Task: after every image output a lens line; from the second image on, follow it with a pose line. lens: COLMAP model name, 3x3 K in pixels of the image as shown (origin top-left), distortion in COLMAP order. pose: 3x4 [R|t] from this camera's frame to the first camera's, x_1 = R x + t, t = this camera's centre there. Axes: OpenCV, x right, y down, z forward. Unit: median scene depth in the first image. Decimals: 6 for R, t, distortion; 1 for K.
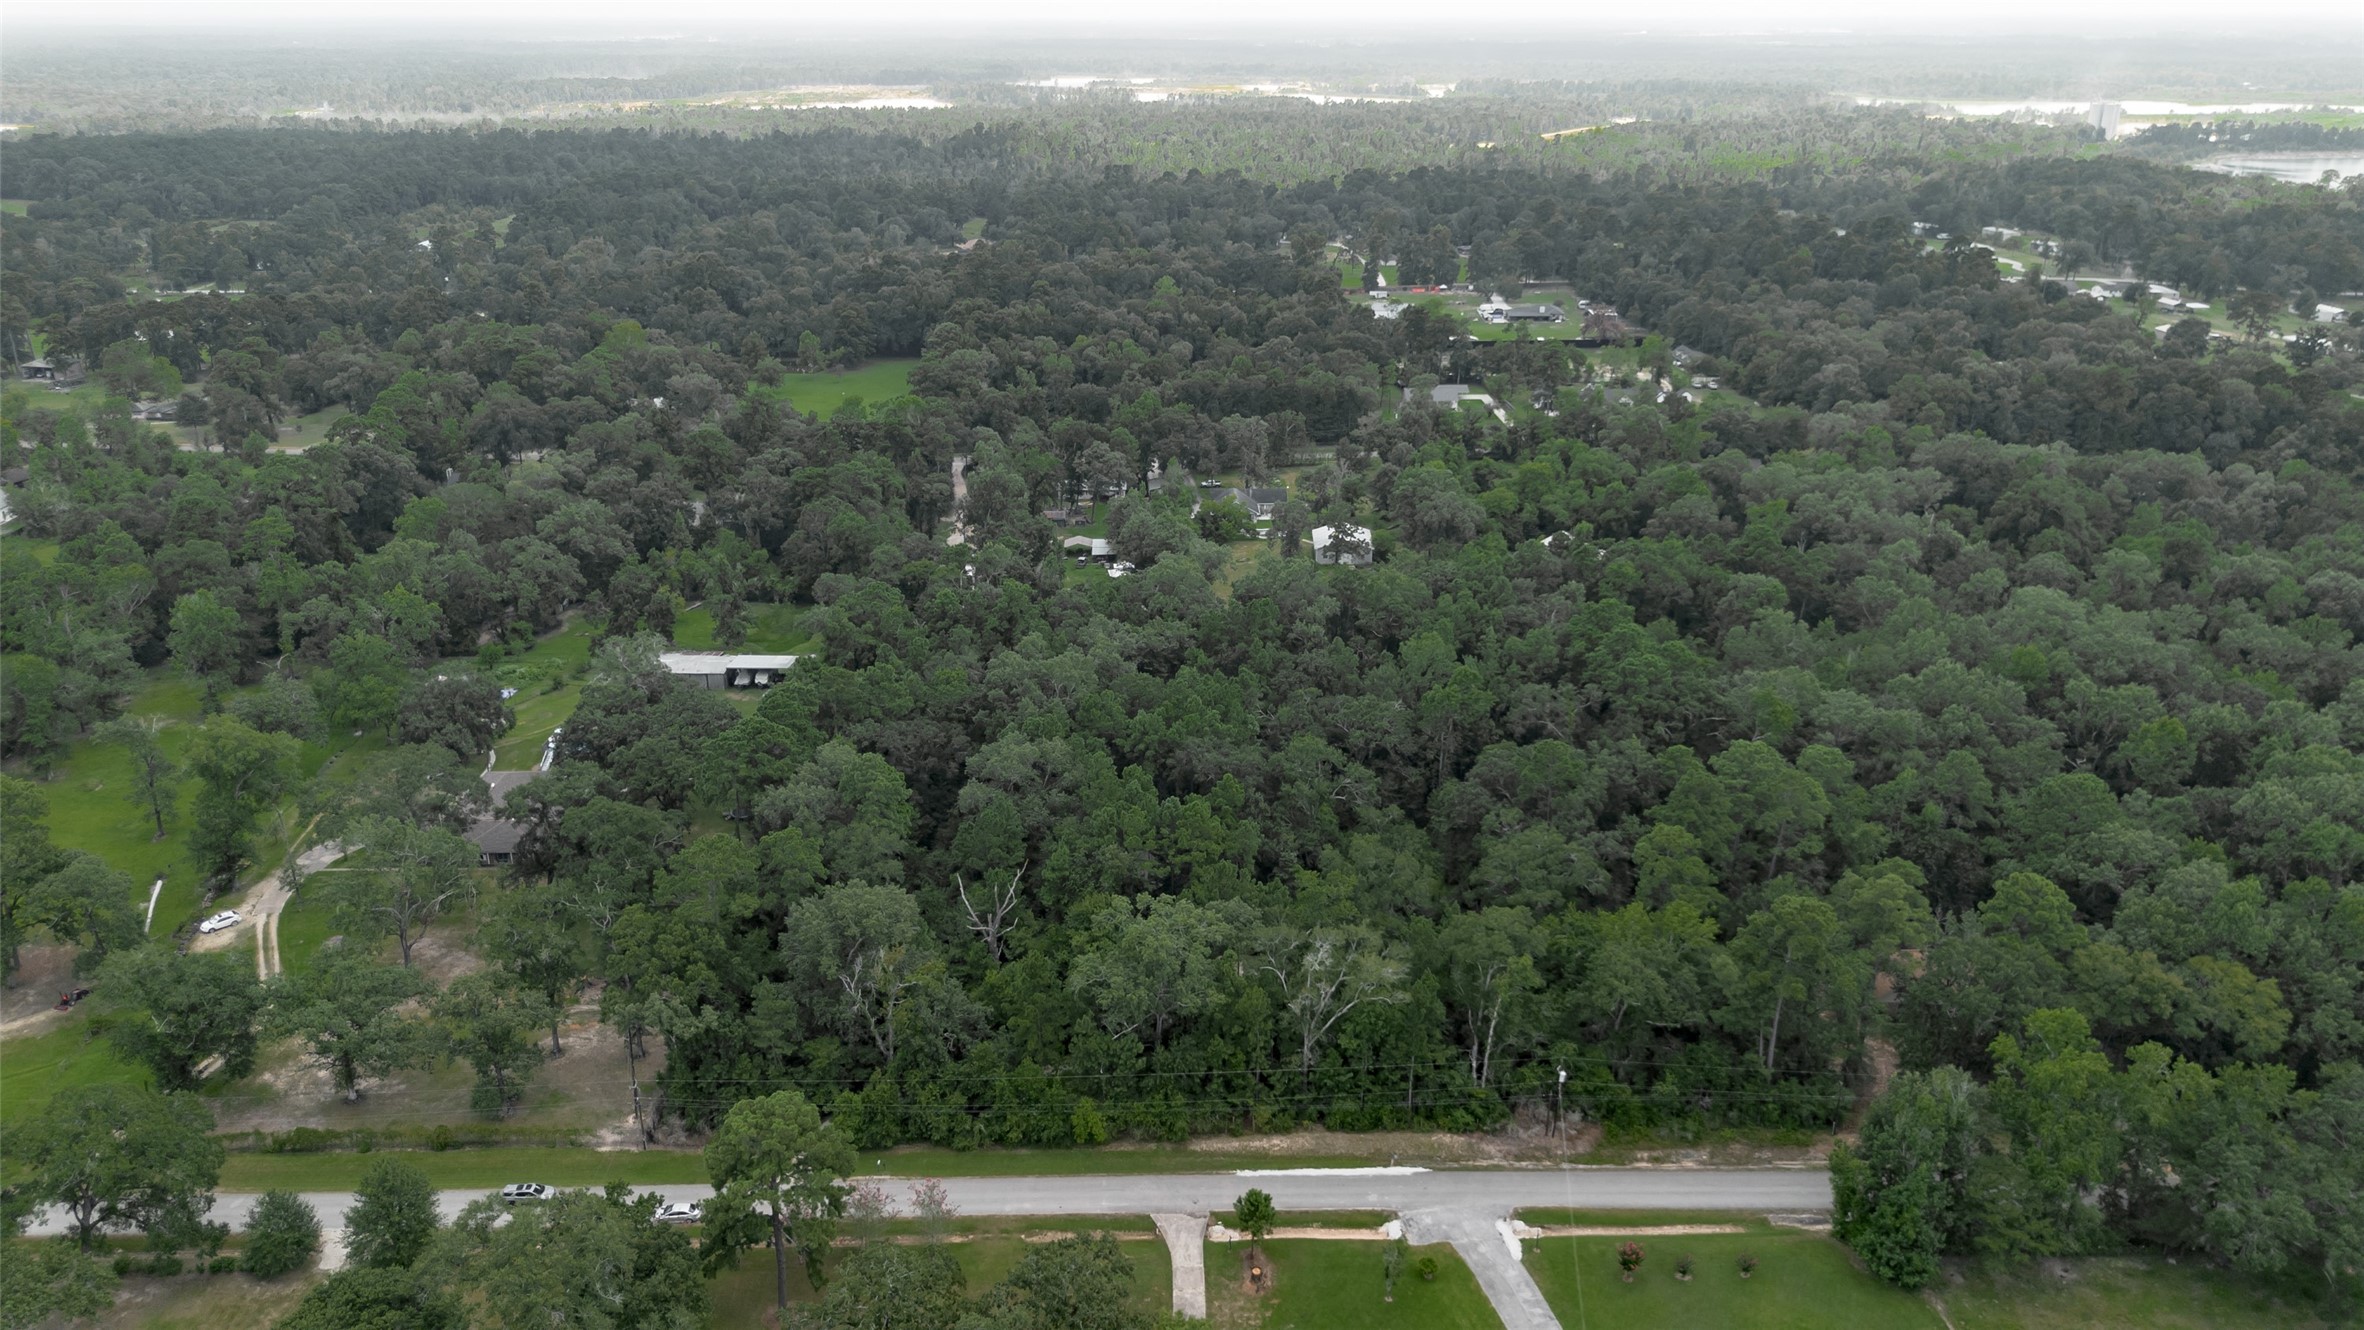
lens RADIAL K [[1706.4, 0, 1169.6], [0, 1706.4, 652.1], [0, 0, 1]] dist [0.054070, -0.052471]
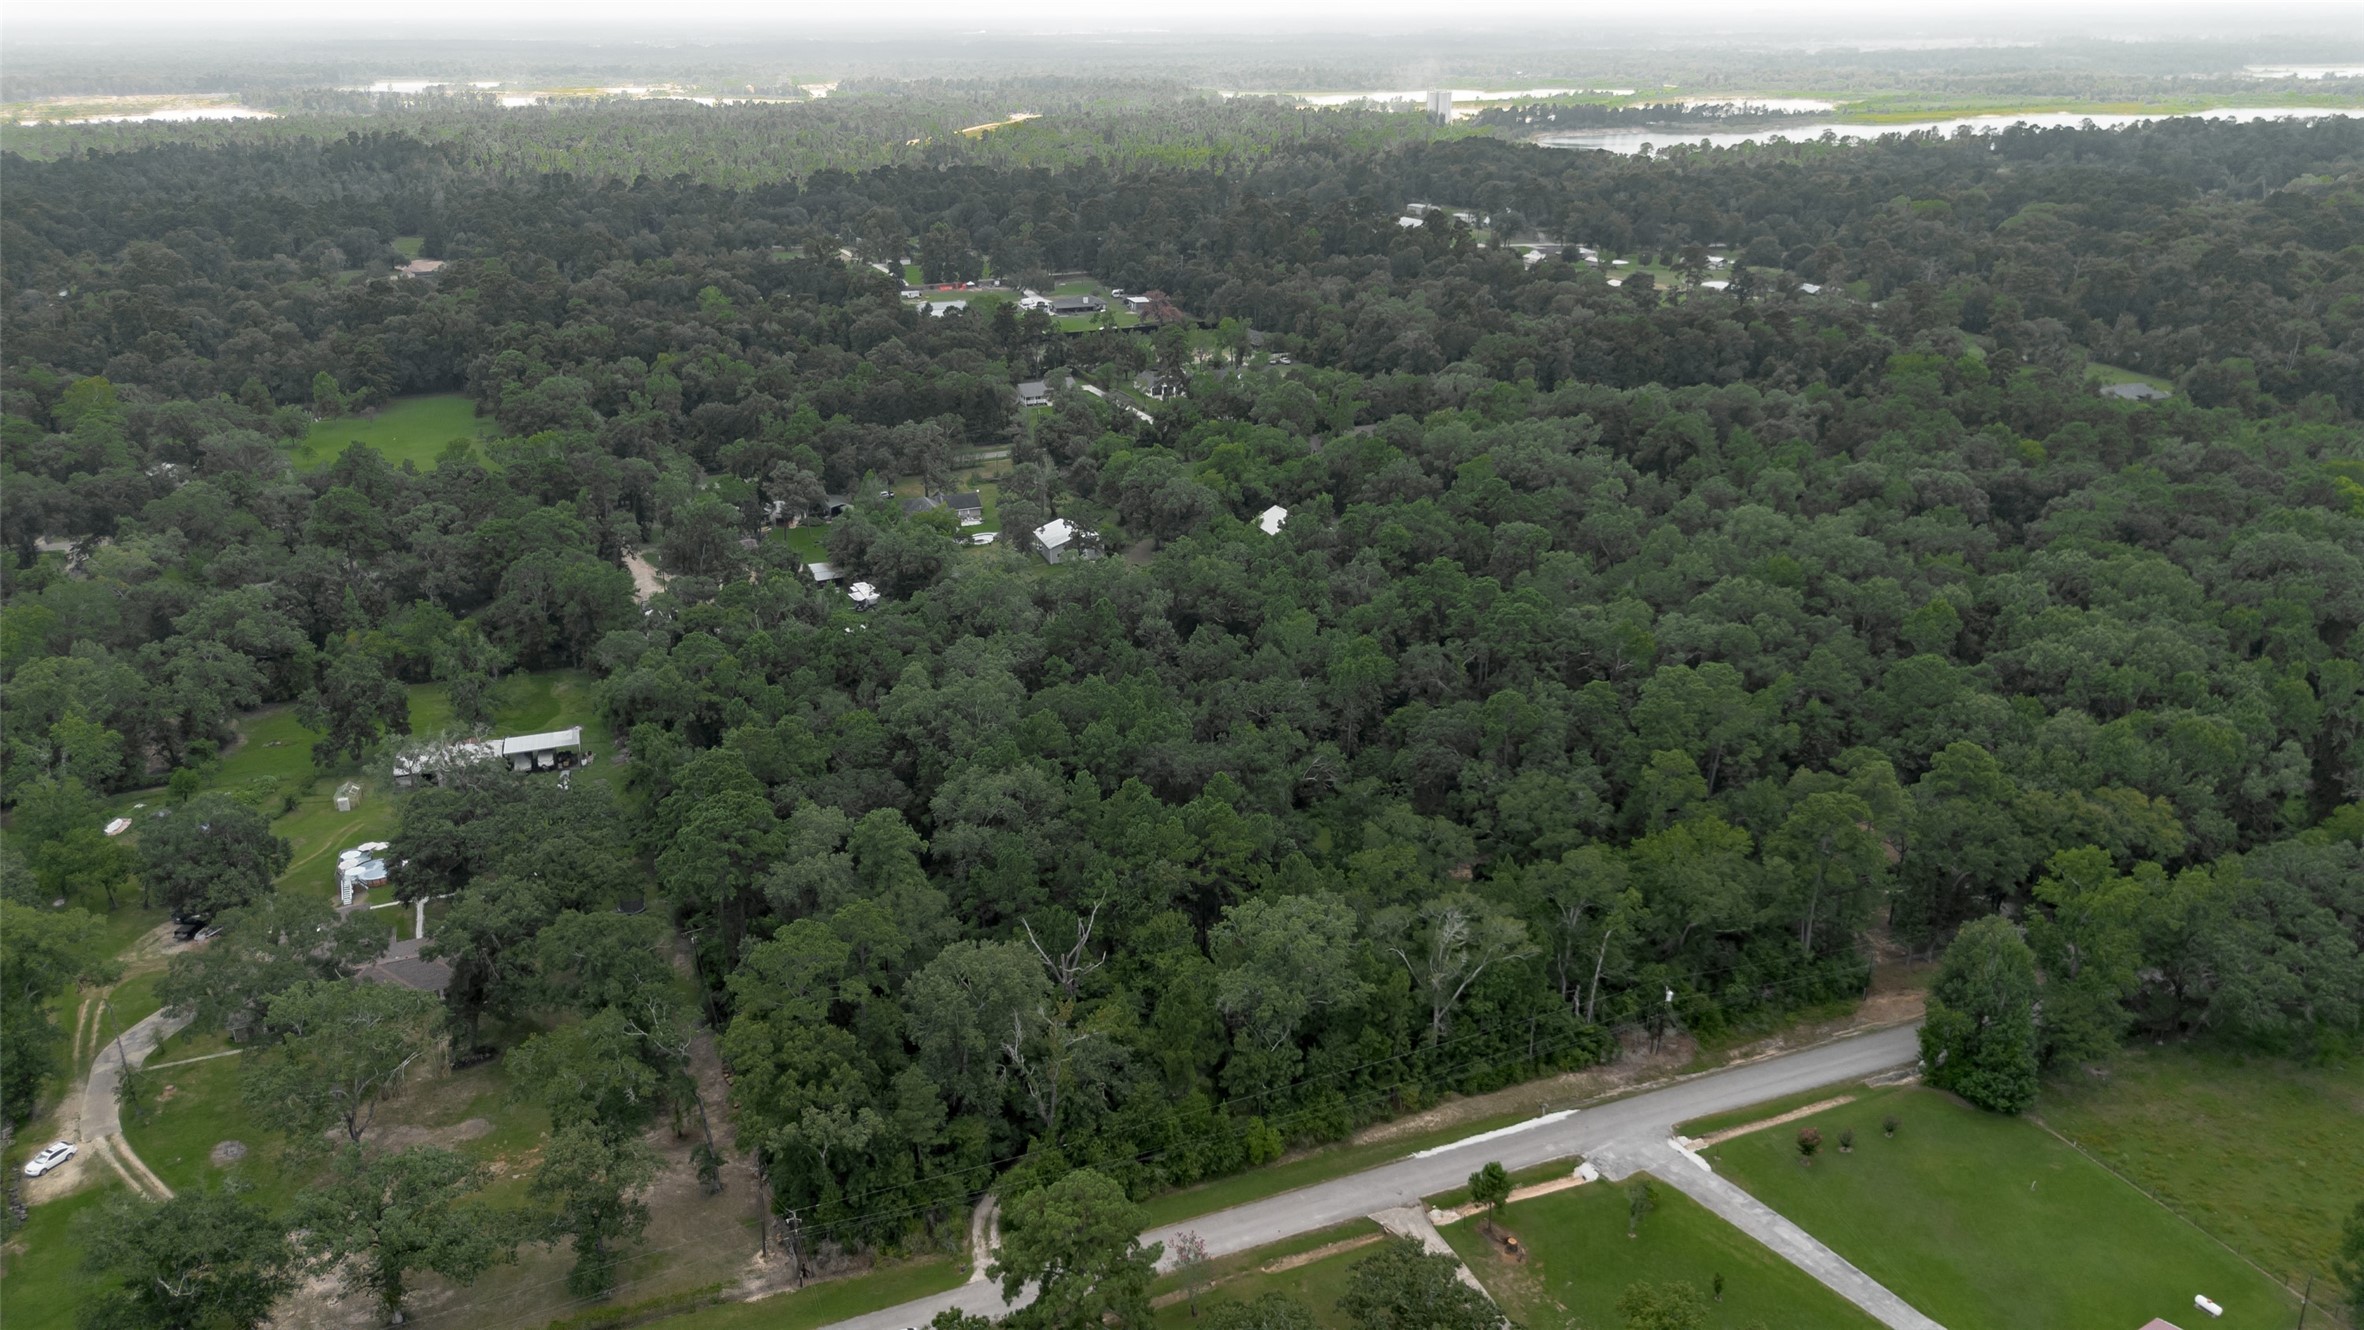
lens RADIAL K [[1706.4, 0, 1166.0], [0, 1706.4, 682.3], [0, 0, 1]] dist [0.054070, -0.052471]
pose [[0.931008, -0.137807, 0.337984, -0.282215], [0.132806, 0.990413, 0.037998, -0.018547], [-0.339981, 0.009510, 0.940384, 0.078430]]
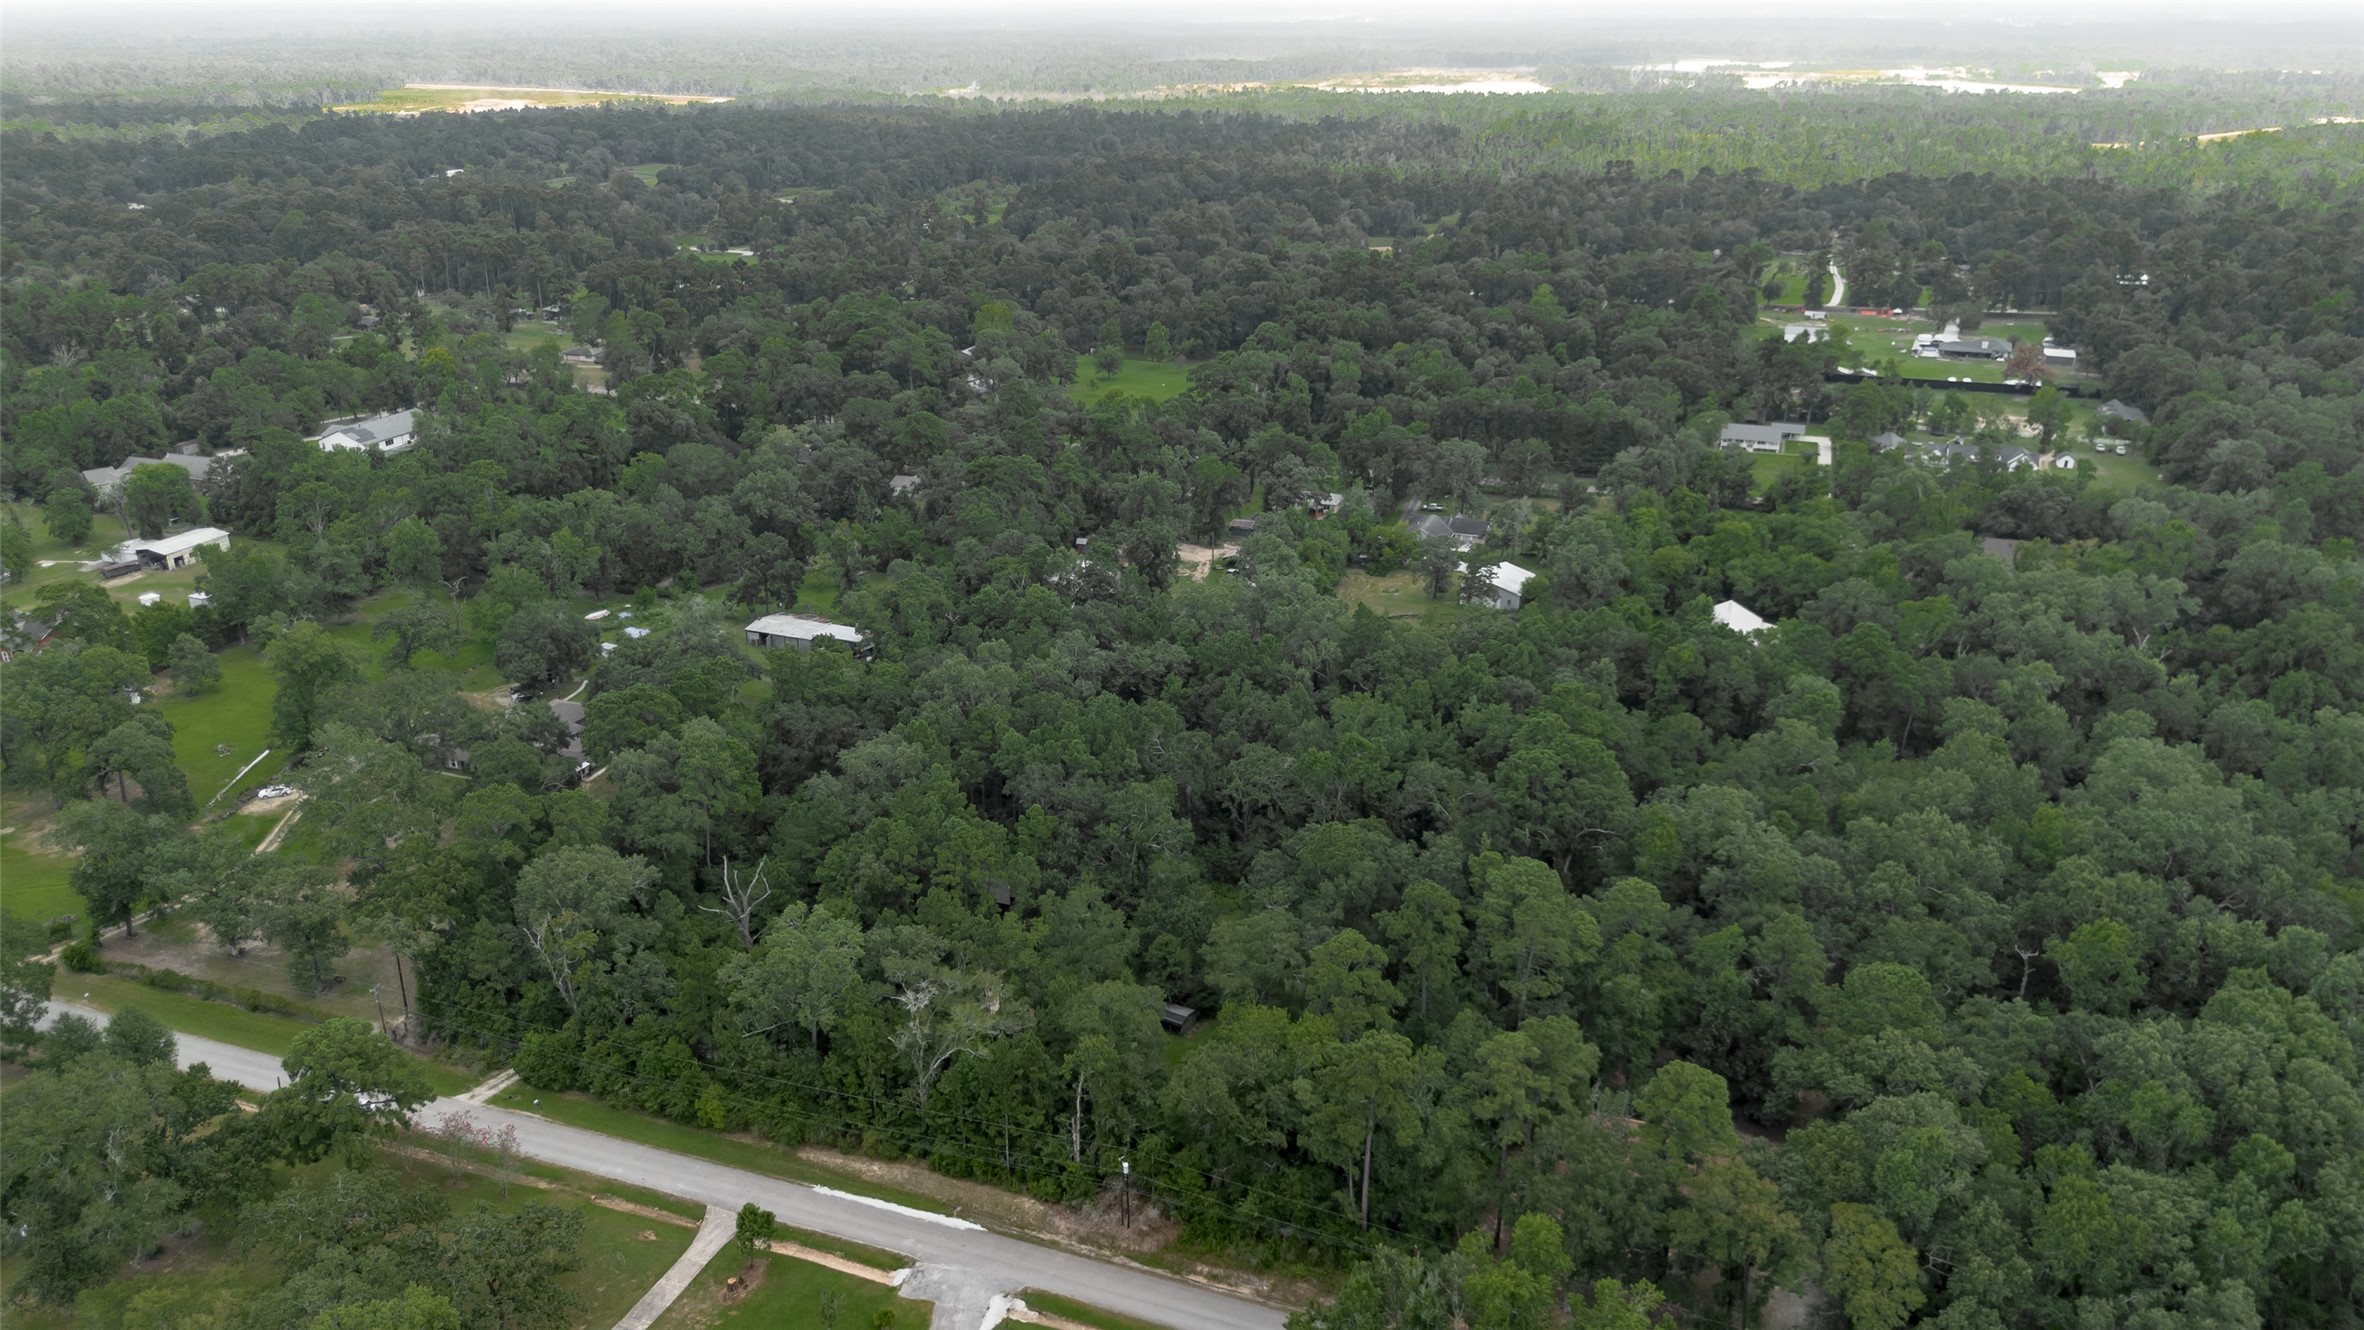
lens RADIAL K [[1706.4, 0, 1181.1], [0, 1706.4, 670.9], [0, 0, 1]] dist [0.054070, -0.052471]
pose [[0.930456, 0.133269, -0.341307, 0.396002], [-0.125893, 0.991077, 0.043778, -0.054206], [0.344096, 0.002235, 0.938932, 0.077499]]
